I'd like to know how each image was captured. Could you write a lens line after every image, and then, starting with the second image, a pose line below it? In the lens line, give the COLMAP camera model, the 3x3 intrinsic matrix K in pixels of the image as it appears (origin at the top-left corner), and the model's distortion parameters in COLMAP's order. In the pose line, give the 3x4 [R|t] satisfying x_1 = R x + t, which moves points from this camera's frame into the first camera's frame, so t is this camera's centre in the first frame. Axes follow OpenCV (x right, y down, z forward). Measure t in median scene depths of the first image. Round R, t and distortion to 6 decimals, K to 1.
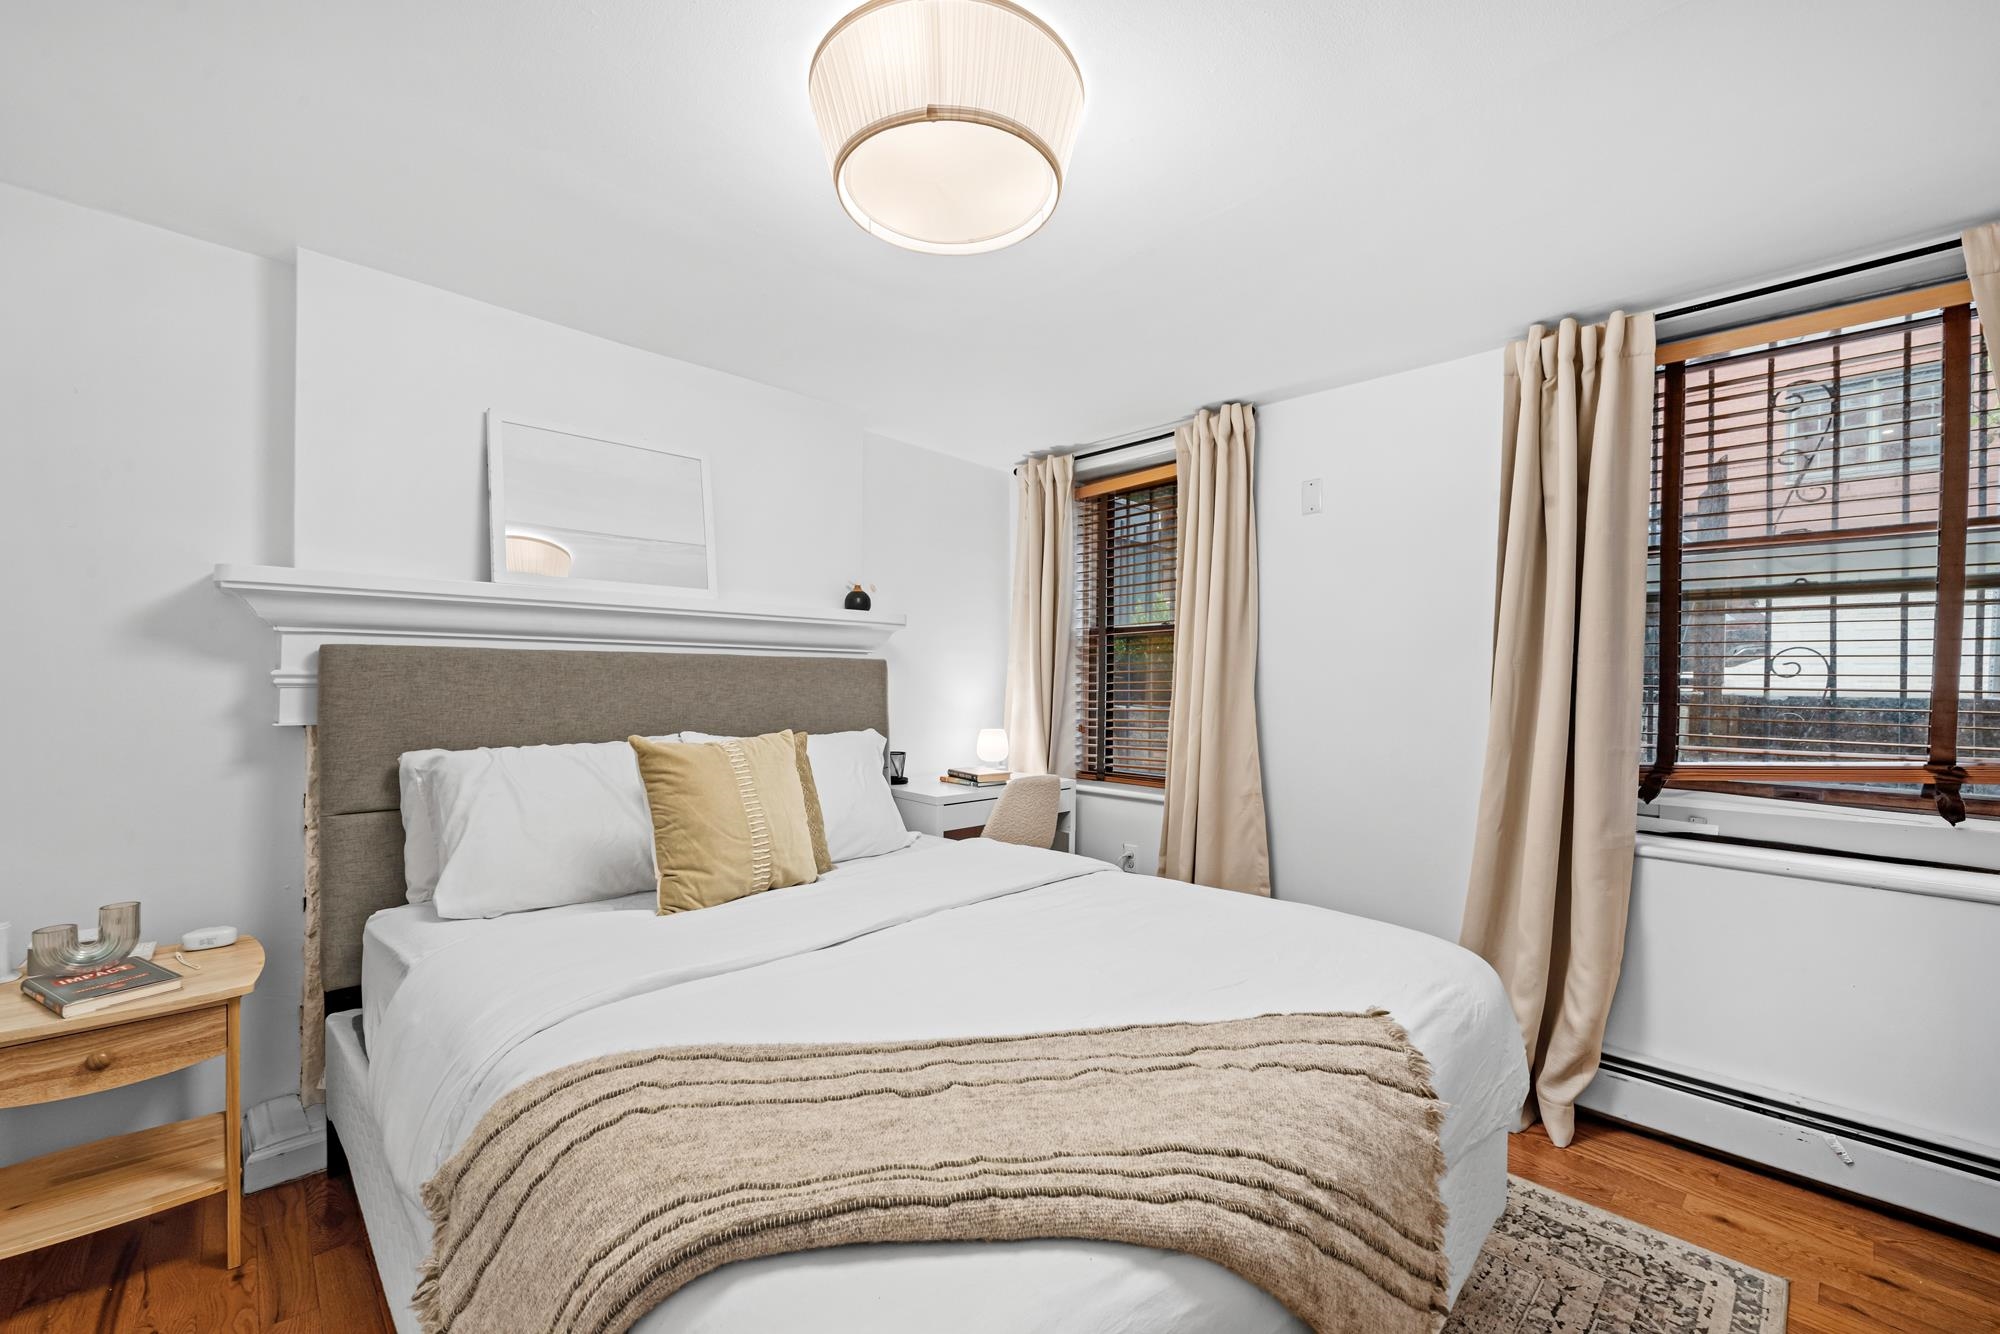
lens RADIAL K [[806.8, 0, 999.5], [0, 806.8, 686.8], [0, 0, 1]] dist [-0.009709, -0.000135]
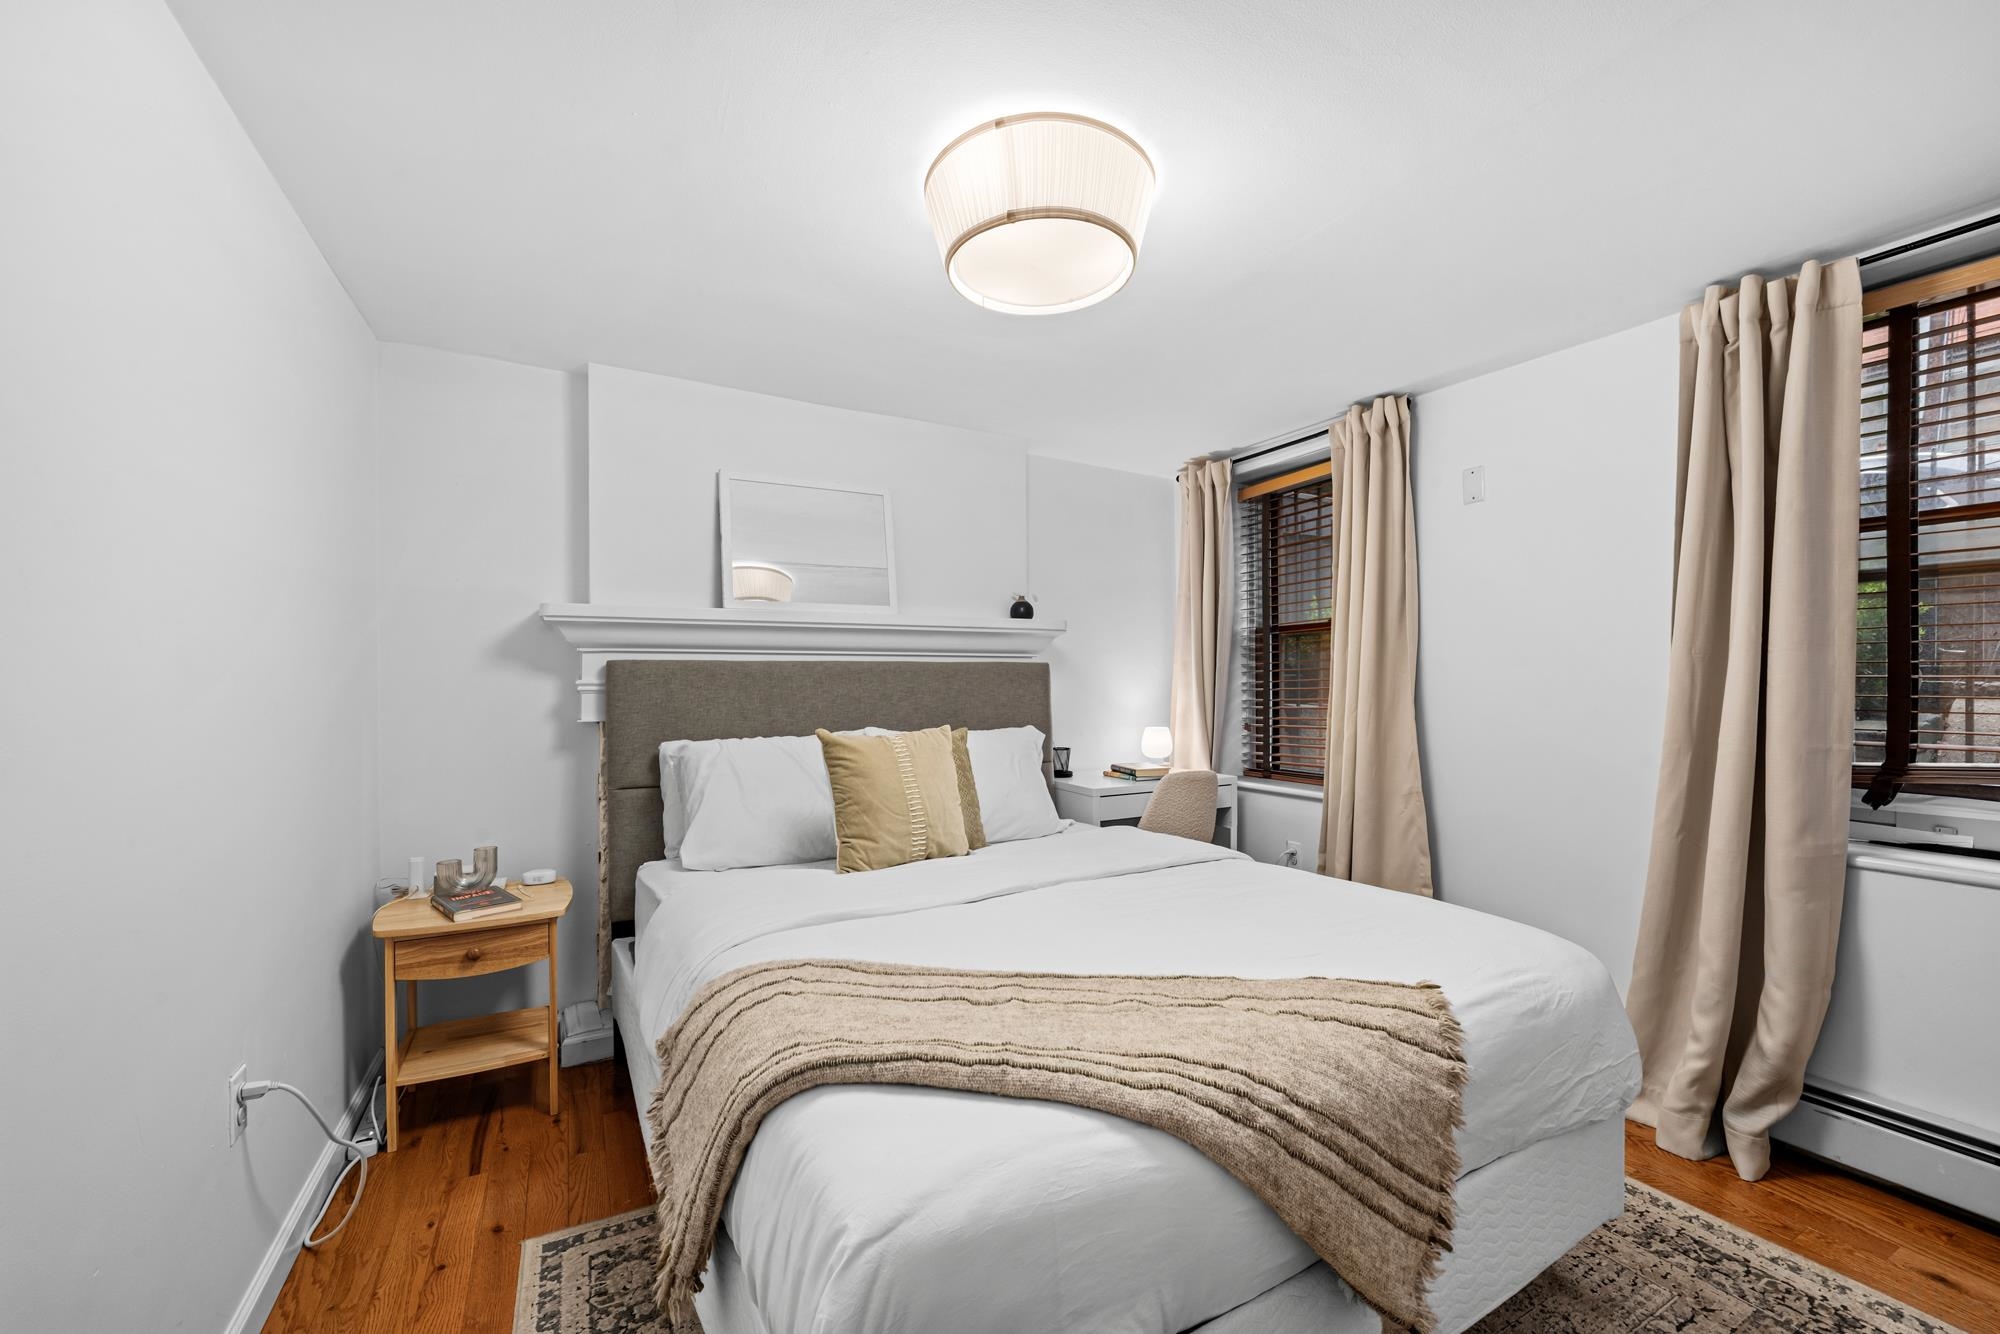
lens RADIAL K [[806.8, 0, 999.5], [0, 806.8, 686.8], [0, 0, 1]] dist [-0.009709, -0.000135]
pose [[0.964519, -0.012239, -0.263731, 0.127844], [0.011733, 0.999925, -0.003496, 0.003023], [0.263754, 0.000277, 0.964590, -0.111206]]
